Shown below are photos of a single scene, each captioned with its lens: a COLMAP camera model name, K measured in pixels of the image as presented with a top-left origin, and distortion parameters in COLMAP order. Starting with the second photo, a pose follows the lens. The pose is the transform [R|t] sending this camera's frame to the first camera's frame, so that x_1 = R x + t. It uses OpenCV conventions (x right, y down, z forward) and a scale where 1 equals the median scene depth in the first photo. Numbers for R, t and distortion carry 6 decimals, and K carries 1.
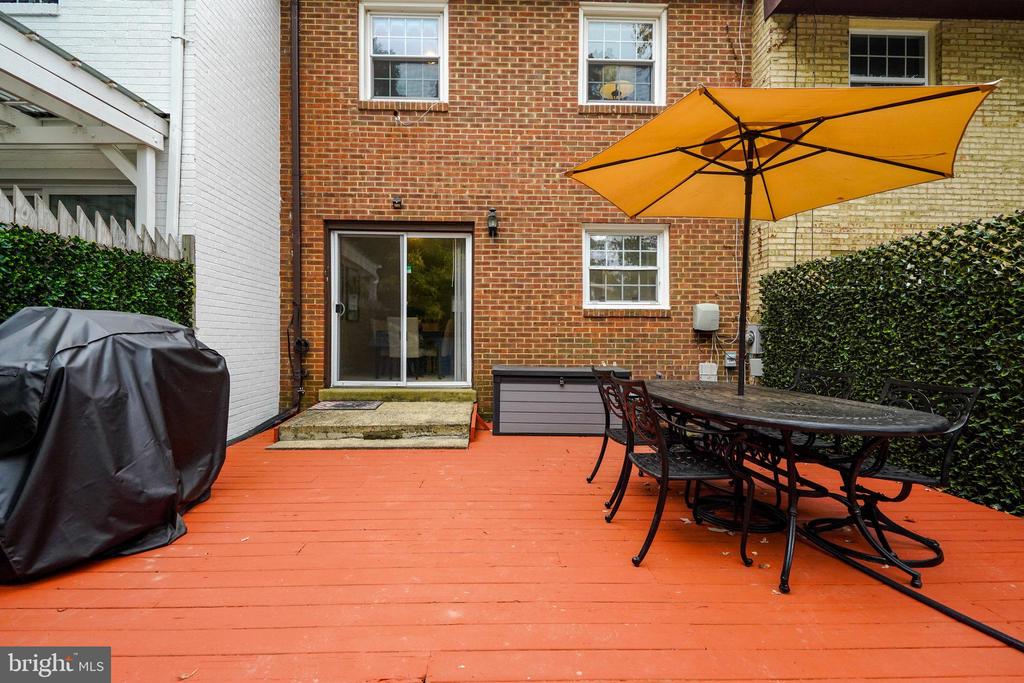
lens RADIAL K [[462.8, 0, 512.0], [0, 462.8, 372.5], [0, 0, 1]] dist [0.001787, -0.000010]
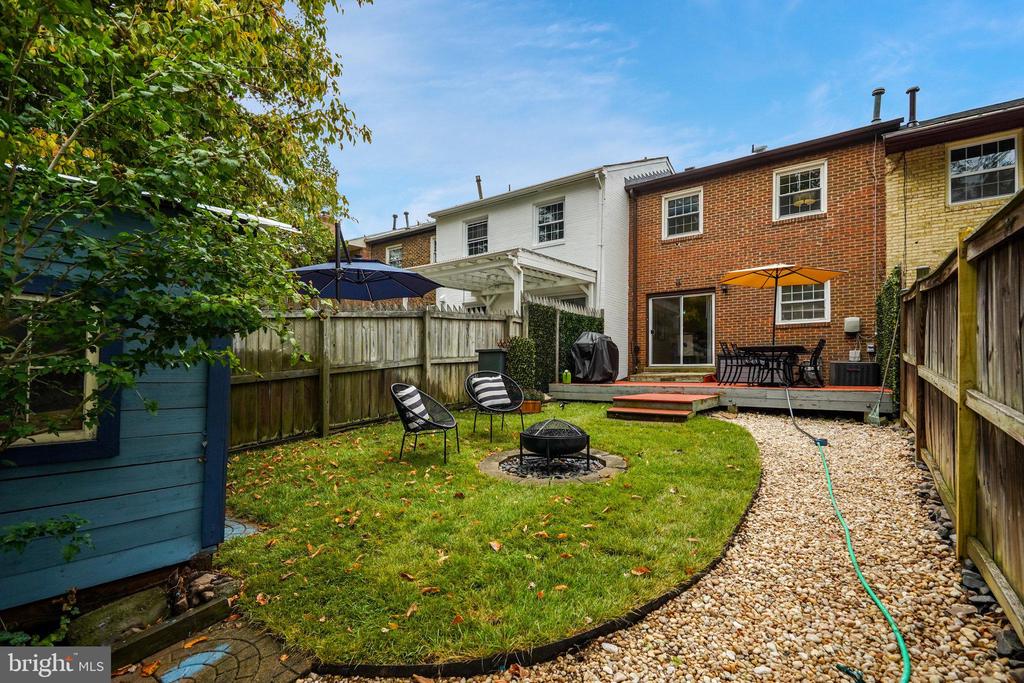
lens RADIAL K [[472.2, 0, 512.0], [0, 472.2, 341.5], [0, 0, 1]] dist [-0.000610, -0.000413]
pose [[0.785131, -0.044927, -0.617698, 0.500885], [-0.039904, 0.991623, -0.122845, 0.214815], [0.618043, 0.121098, 0.776762, -1.185252]]
